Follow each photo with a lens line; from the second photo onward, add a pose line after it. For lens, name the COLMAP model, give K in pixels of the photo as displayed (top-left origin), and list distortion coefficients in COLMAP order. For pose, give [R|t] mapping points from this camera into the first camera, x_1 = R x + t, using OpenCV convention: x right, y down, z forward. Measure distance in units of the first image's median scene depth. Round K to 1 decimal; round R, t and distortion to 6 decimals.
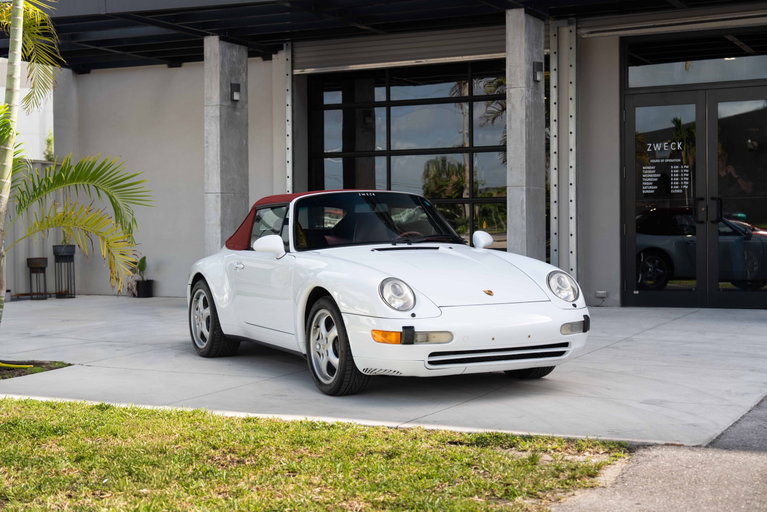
lens RADIAL K [[1212.9, 0, 383.5], [0, 1212.9, 256.0], [0, 0, 1]] dist [0.008889, -0.047400]
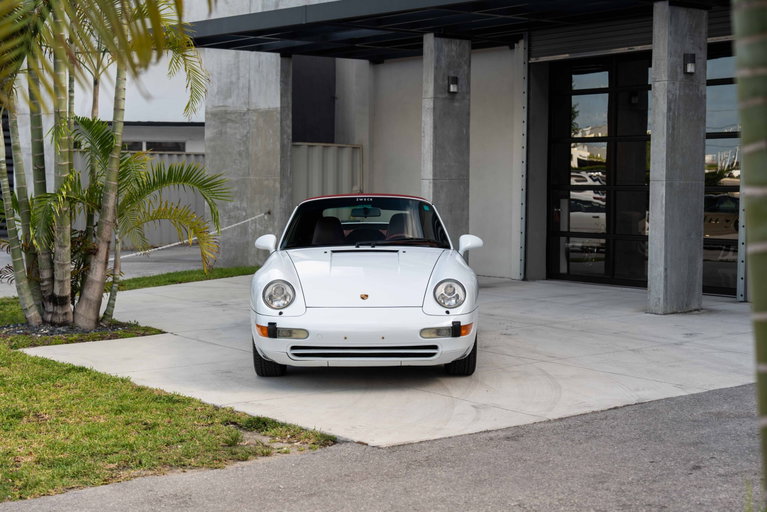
lens RADIAL K [[1257.4, 0, 383.5], [0, 1257.4, 256.0], [0, 0, 1]] dist [-0.029232, -0.065844]
pose [[0.896014, 0.038843, -0.442323, 0.473980], [-0.022928, 0.998885, 0.041272, -0.043010], [0.443433, -0.026839, 0.895905, -0.029552]]
